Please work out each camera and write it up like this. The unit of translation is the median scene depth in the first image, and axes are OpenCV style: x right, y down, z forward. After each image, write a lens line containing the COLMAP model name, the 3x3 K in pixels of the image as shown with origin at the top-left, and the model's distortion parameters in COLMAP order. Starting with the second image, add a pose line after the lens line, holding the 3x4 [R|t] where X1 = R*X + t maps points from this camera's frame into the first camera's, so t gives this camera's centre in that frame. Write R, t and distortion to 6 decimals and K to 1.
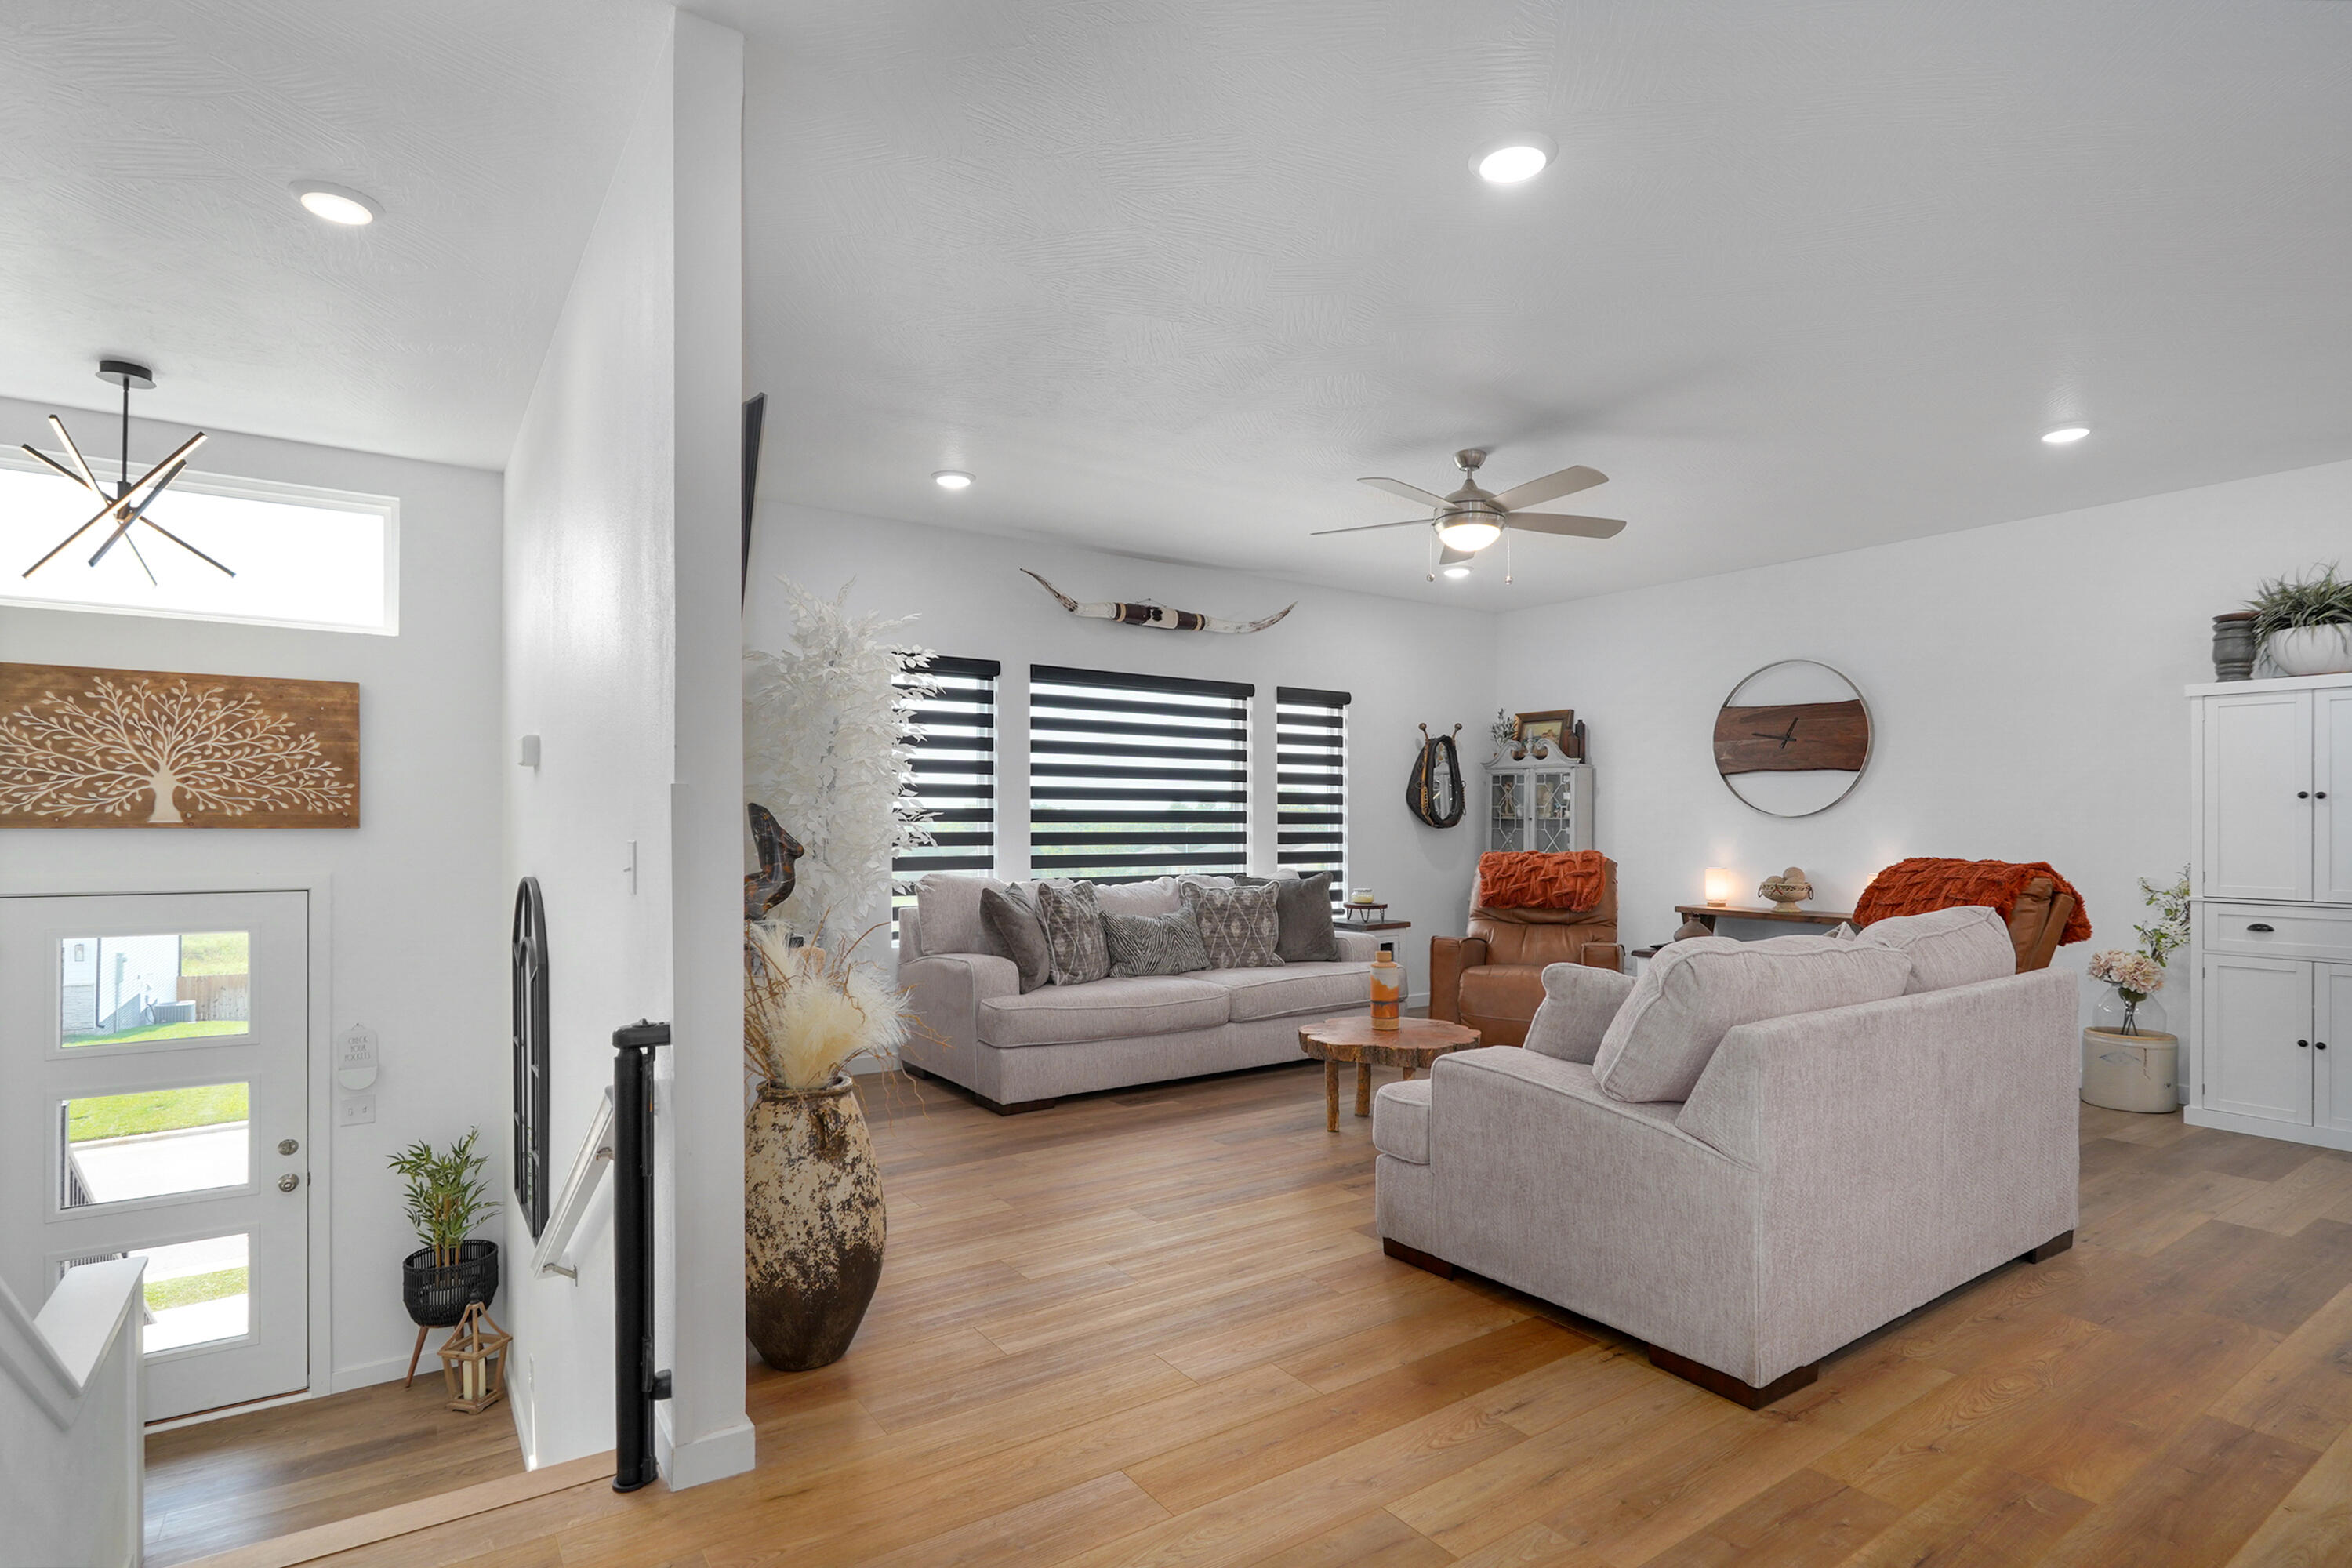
lens RADIAL K [[1149.3, 0, 1186.9], [0, 1149.3, 848.3], [0, 0, 1]] dist [0.003574, 0.001247]
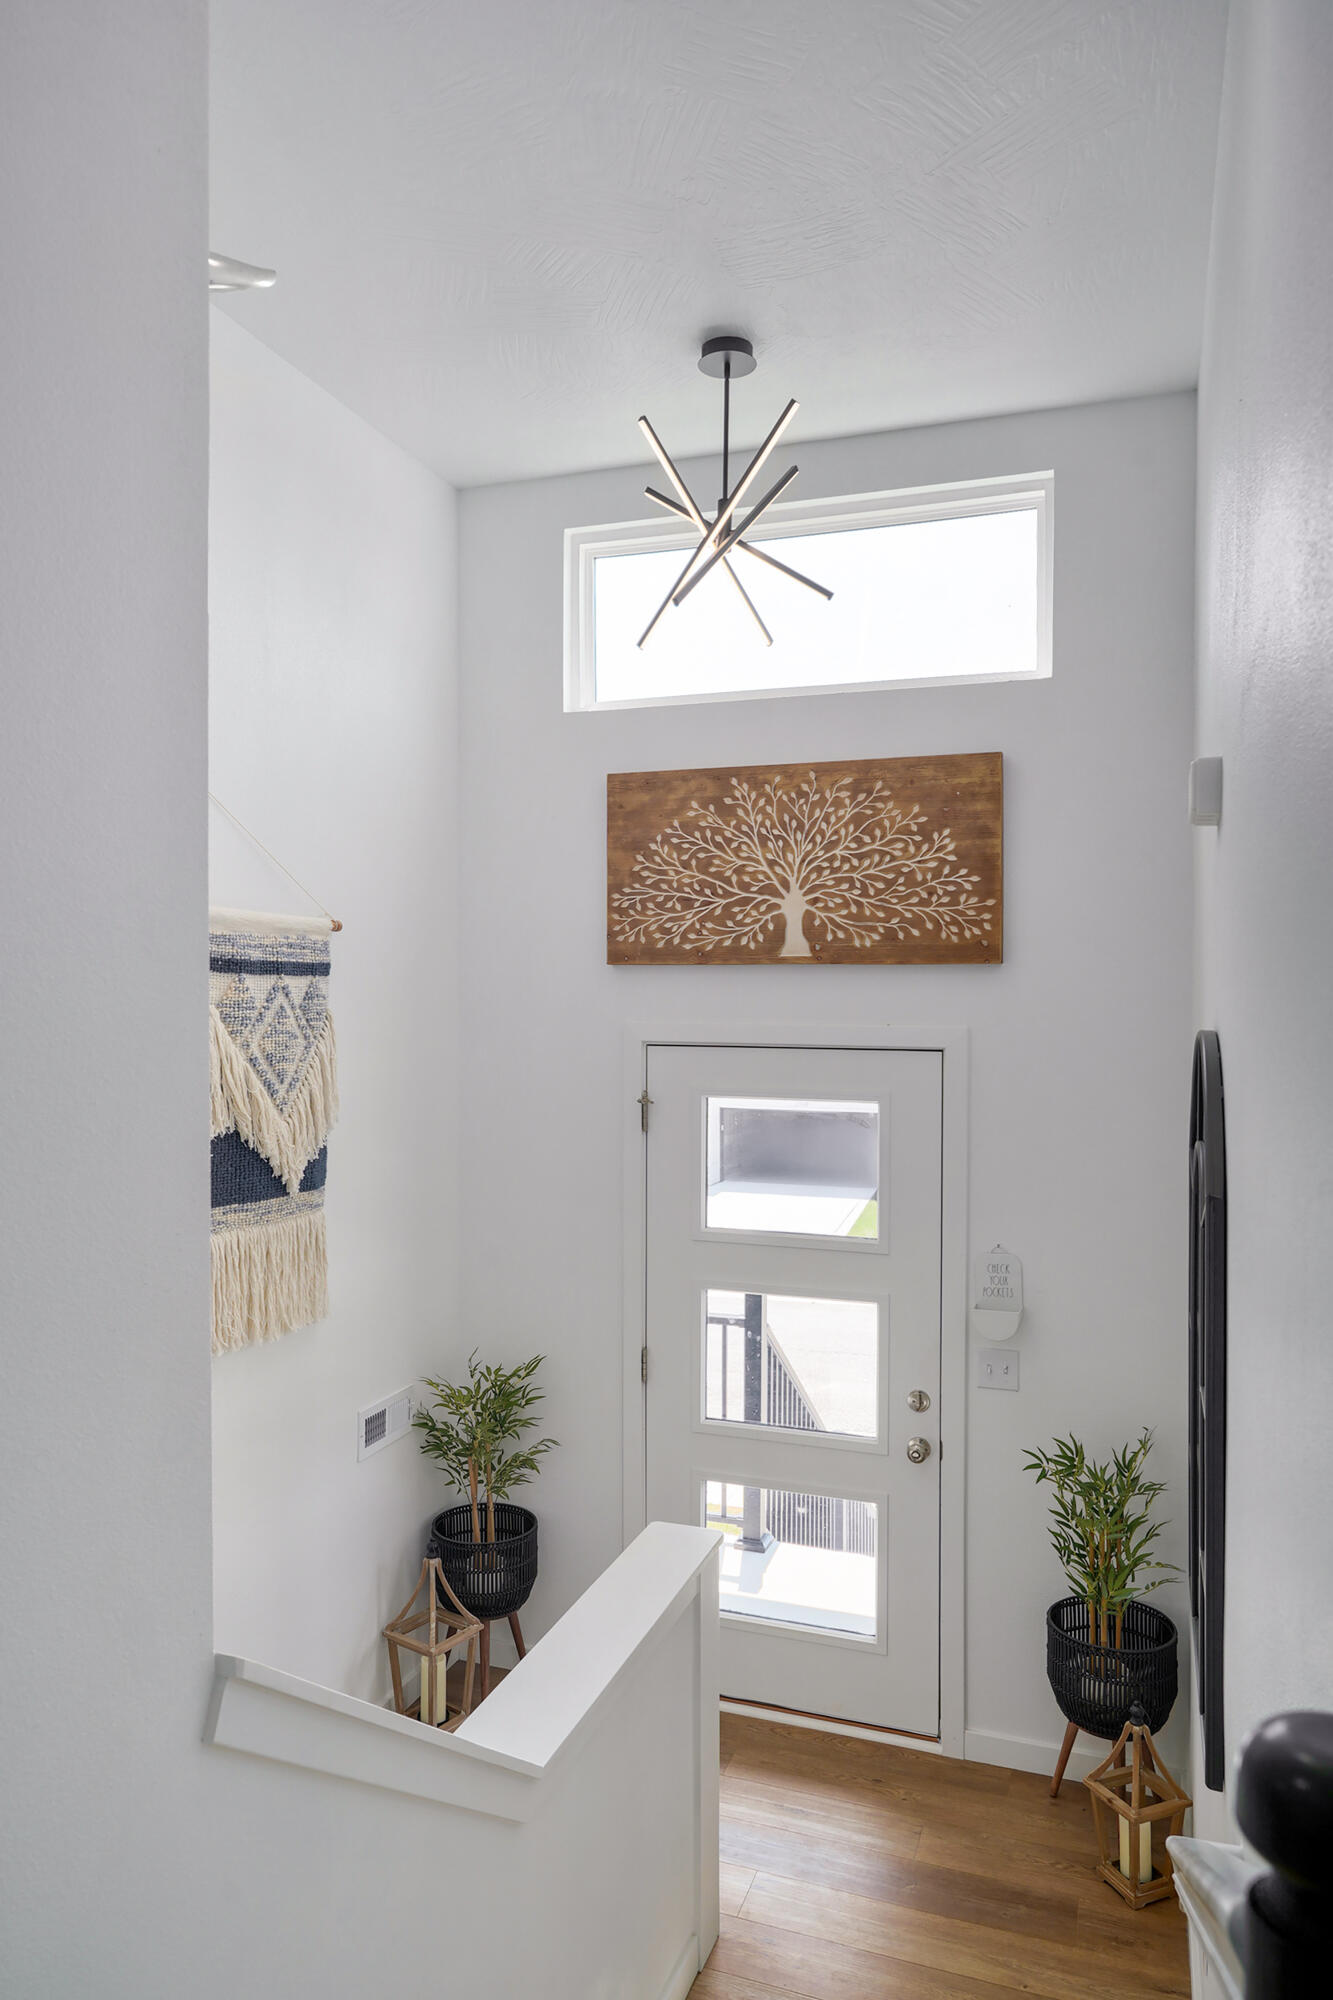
lens RADIAL K [[1337.5, 0, 666.5], [0, 1337.5, 1000.0], [0, 0, 1]] dist [-0.003033, -0.001613]
pose [[0.576948, -0.002615, -0.816777, -0.190886], [-0.019980, 0.999650, -0.017314, 0.024321], [0.816536, 0.026308, 0.576694, 0.400116]]
